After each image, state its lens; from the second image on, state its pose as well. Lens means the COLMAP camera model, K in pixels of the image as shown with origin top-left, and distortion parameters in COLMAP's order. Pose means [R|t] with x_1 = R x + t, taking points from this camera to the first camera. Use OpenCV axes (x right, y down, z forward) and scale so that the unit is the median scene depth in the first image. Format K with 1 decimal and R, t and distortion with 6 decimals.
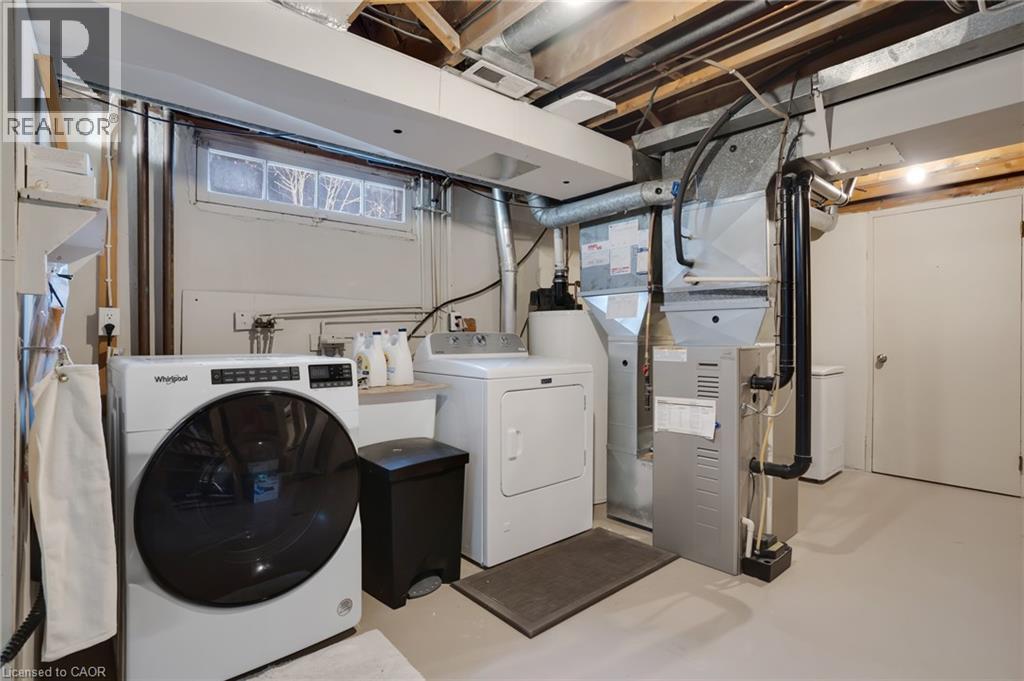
lens RADIAL K [[504.0, 0, 509.1], [0, 504.0, 336.8], [0, 0, 1]] dist [-0.077925, 0.038518]
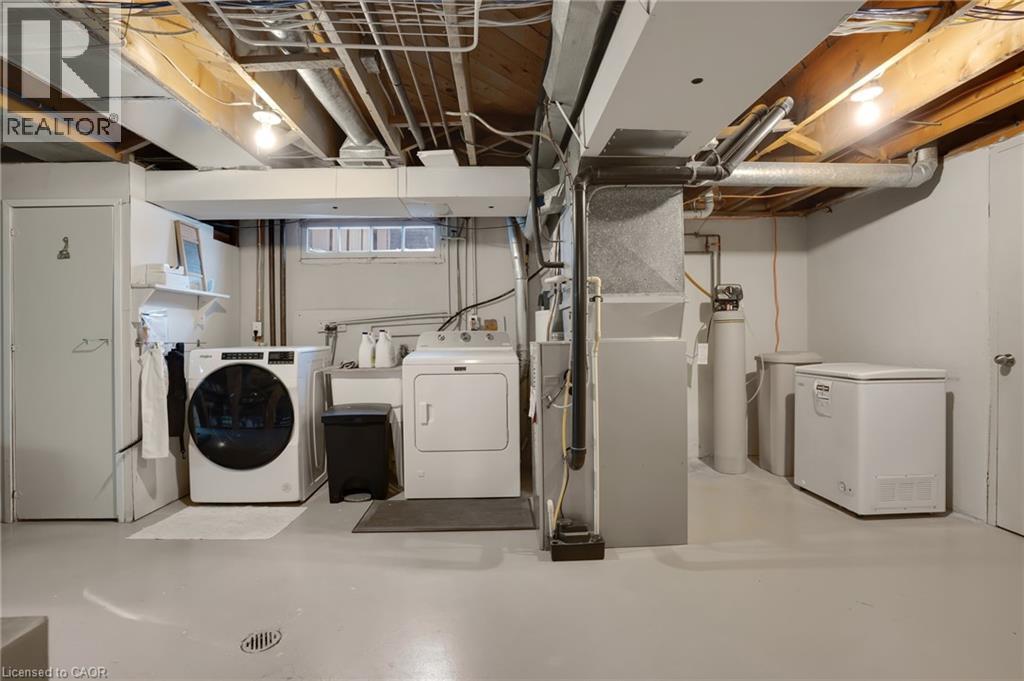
lens RADIAL K [[504.0, 0, 509.1], [0, 504.0, 336.8], [0, 0, 1]] dist [-0.077925, 0.038518]
pose [[0.776587, -0.006782, -0.629974, 1.361295], [0.011490, 0.999928, 0.003399, 0.004376], [0.629905, -0.009878, 0.776609, 0.110159]]
